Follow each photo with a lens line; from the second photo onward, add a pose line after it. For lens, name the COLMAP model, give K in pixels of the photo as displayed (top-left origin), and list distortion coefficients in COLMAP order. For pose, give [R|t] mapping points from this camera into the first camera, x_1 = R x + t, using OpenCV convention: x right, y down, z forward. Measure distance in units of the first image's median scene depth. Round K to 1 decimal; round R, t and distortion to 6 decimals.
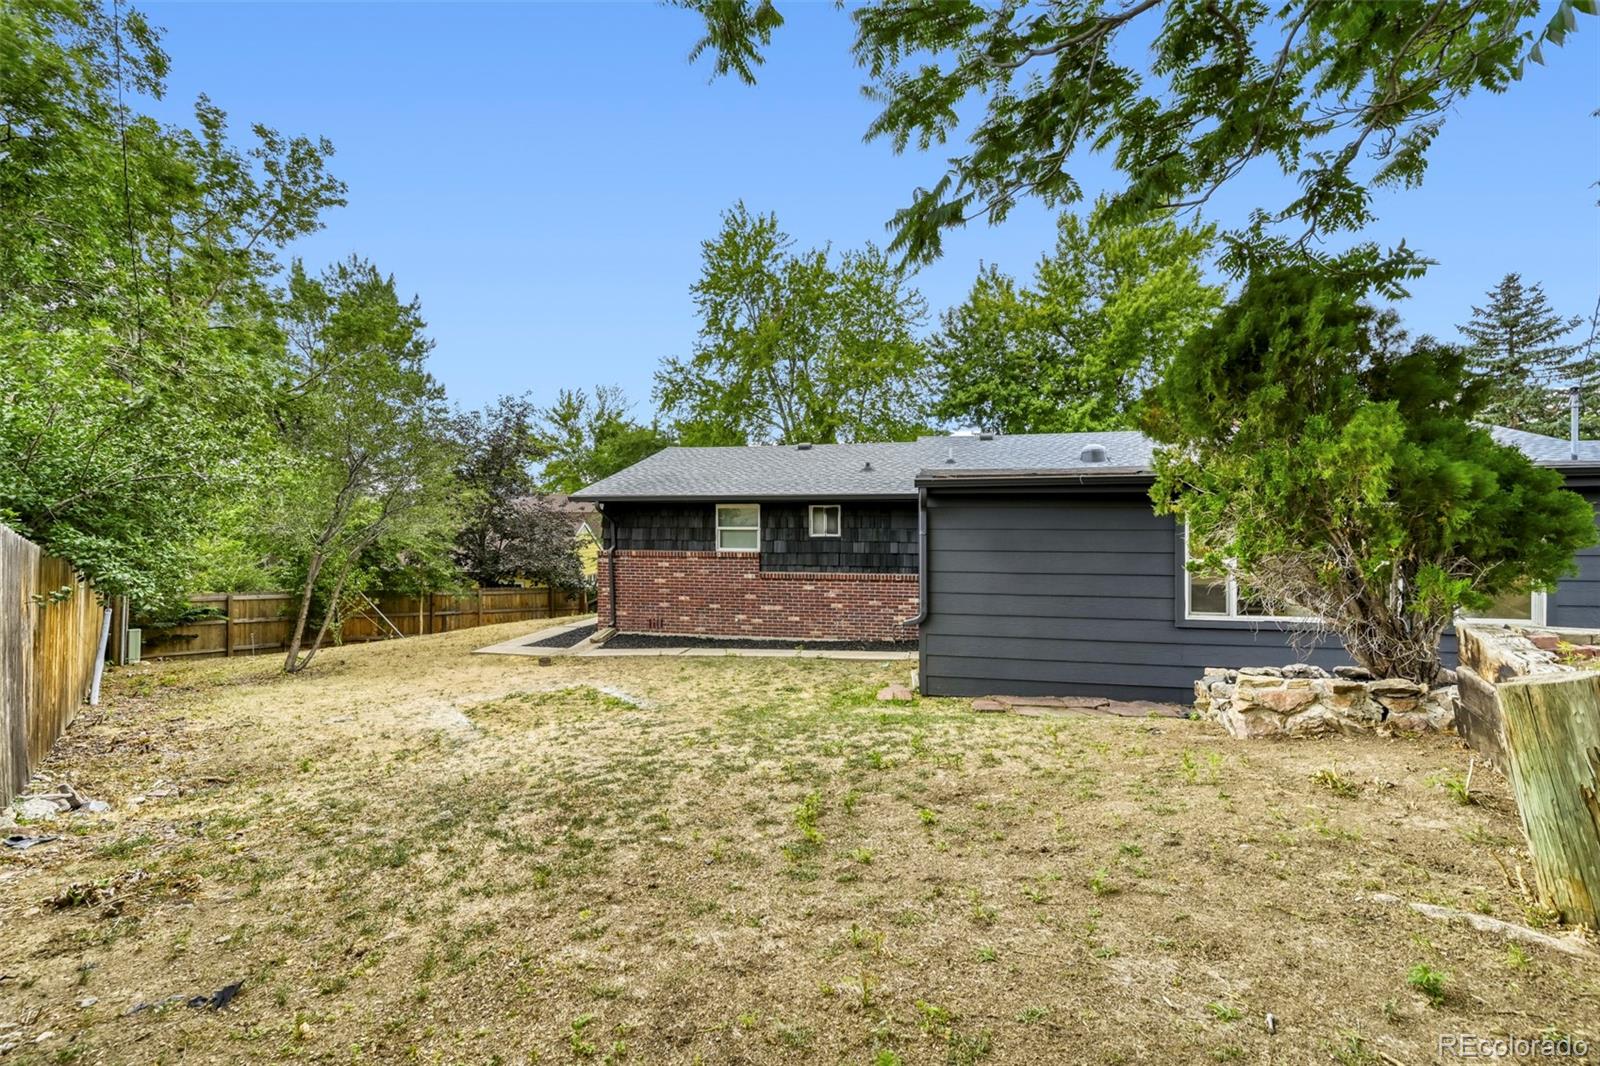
lens RADIAL K [[632.9, 0, 800.3], [0, 632.9, 537.7], [0, 0, 1]] dist [0.000503, -0.000148]
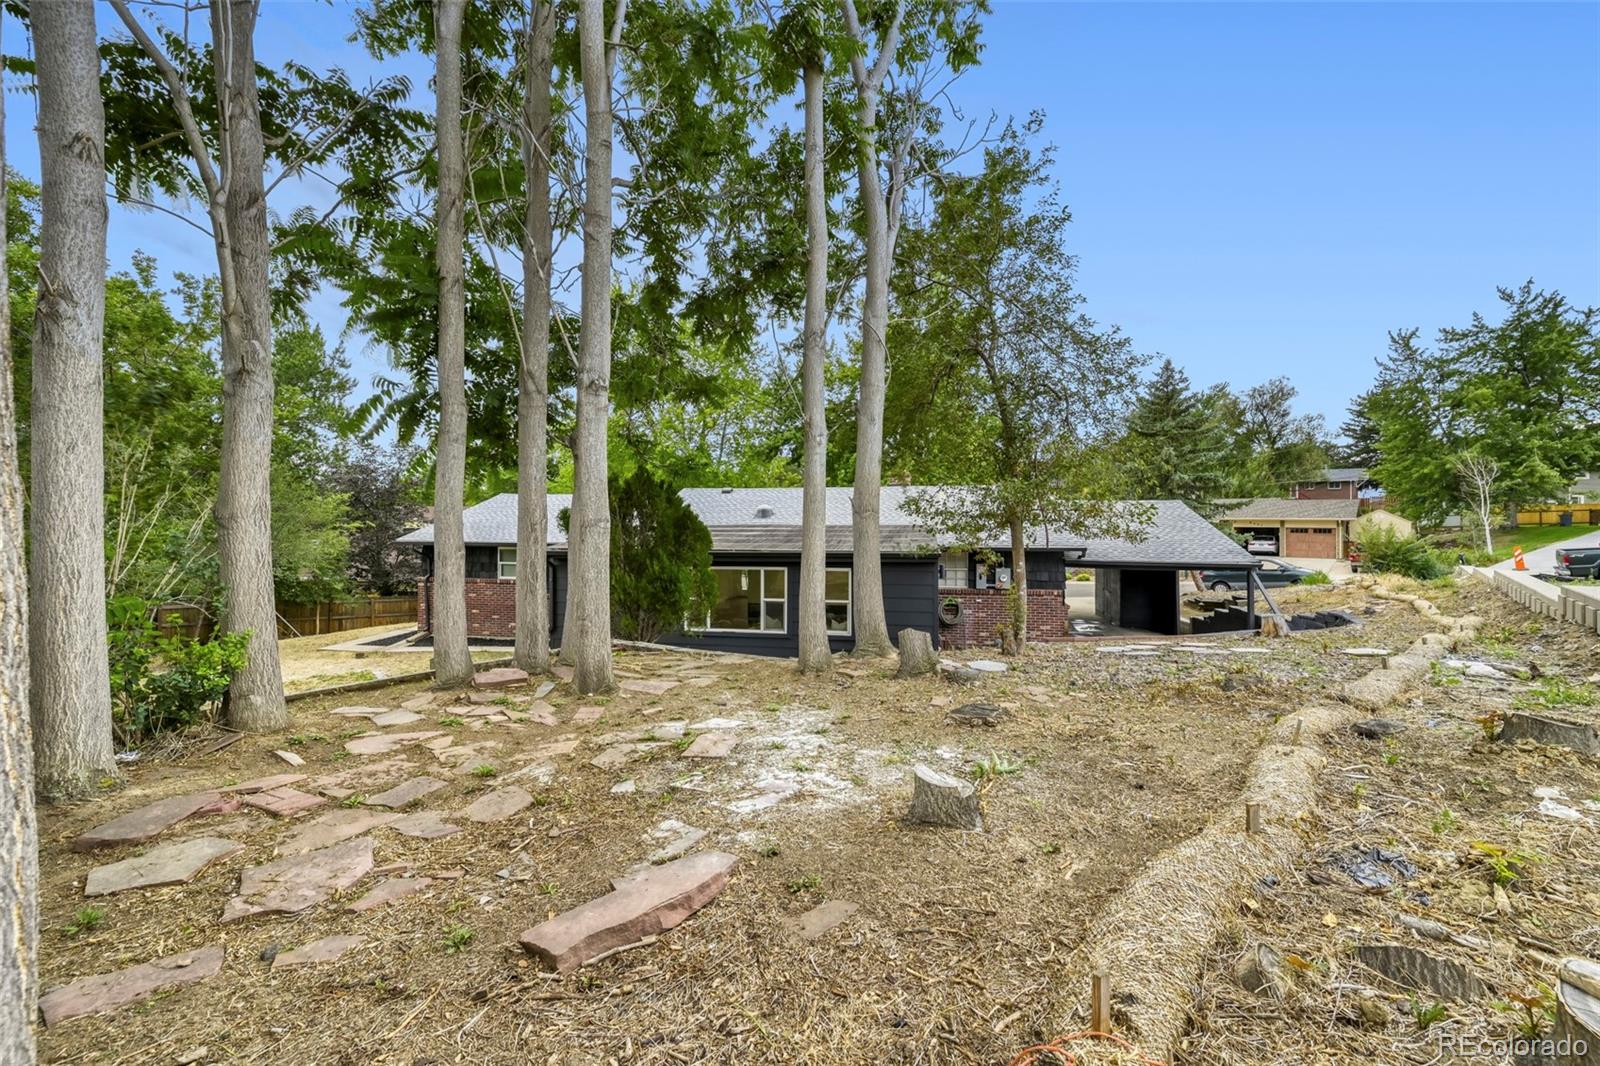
lens RADIAL K [[632.9, 0, 799.9], [0, 632.9, 528.4], [0, 0, 1]] dist [0.000503, -0.000148]
pose [[0.999600, 0.003500, 0.028049, 0.479241], [-0.003402, 0.999988, -0.003531, -0.085150], [-0.028061, 0.003434, 0.999600, -0.435238]]
